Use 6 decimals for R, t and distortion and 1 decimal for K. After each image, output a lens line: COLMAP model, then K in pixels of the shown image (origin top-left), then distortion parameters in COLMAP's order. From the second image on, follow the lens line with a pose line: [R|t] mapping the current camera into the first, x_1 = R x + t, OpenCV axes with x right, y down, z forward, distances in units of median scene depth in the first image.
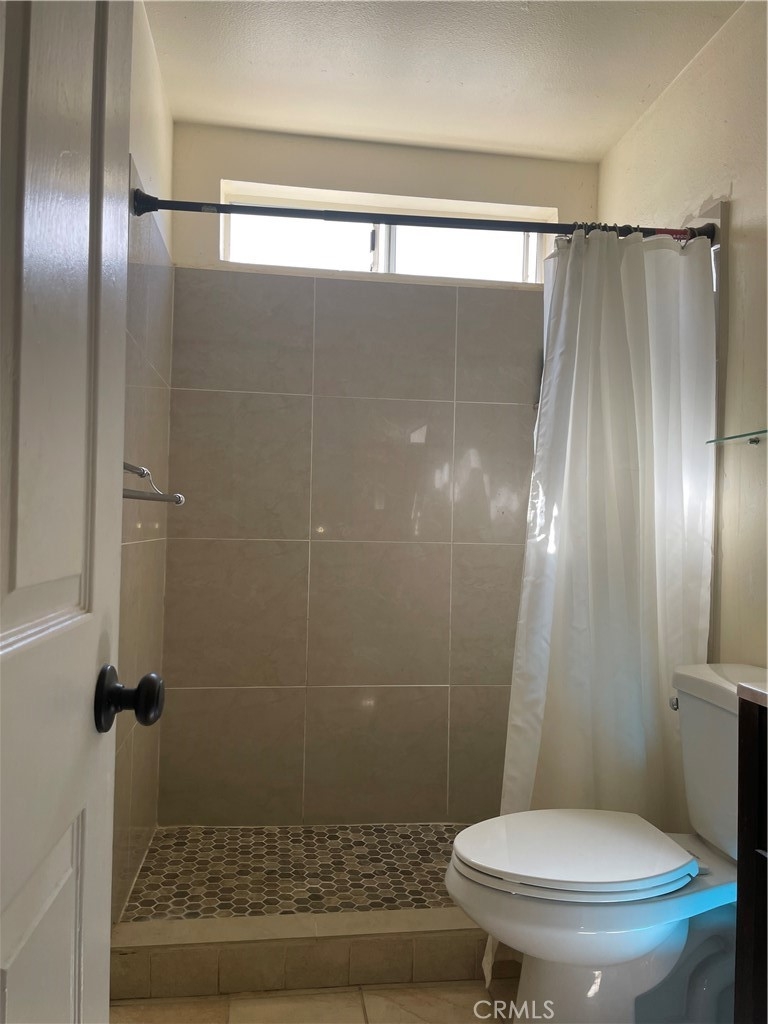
lens RADIAL K [[779.9, 0, 384.0], [0, 779.9, 512.0], [0, 0, 1]] dist [0.062241, -0.087412]
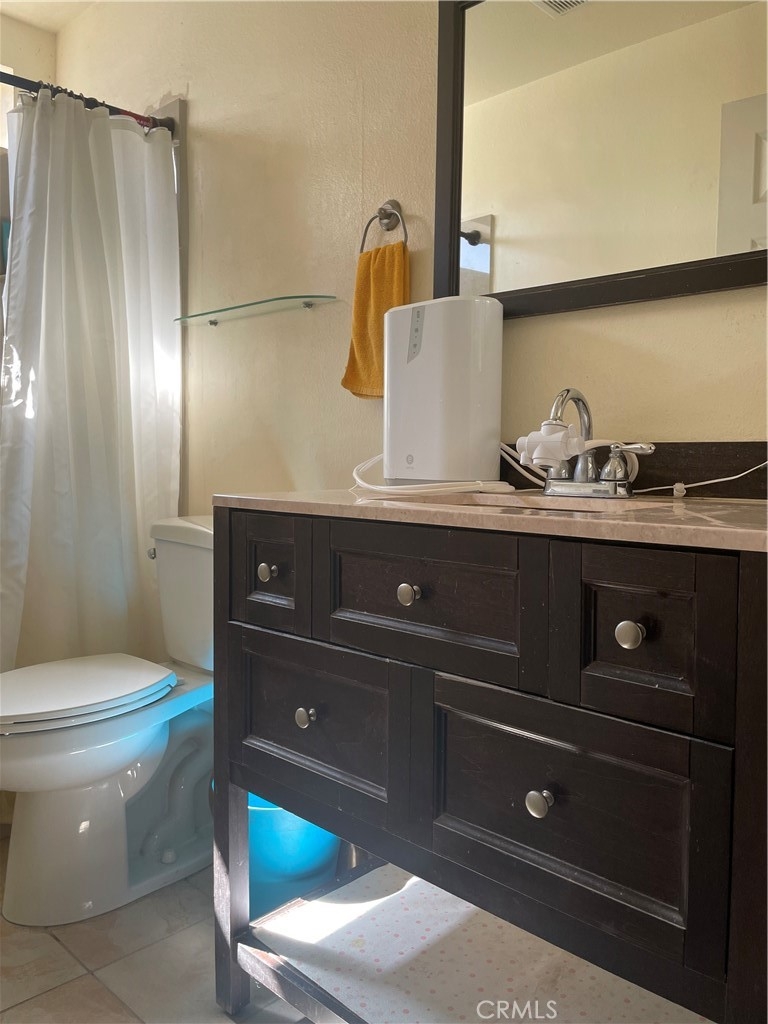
lens RADIAL K [[779.9, 0, 384.0], [0, 779.9, 512.0], [0, 0, 1]] dist [0.062241, -0.087412]
pose [[0.789457, -0.056615, 0.611190, -0.049804], [-0.003203, 0.995344, 0.096337, 0.072097], [-0.613798, -0.078011, 0.785599, -0.078777]]
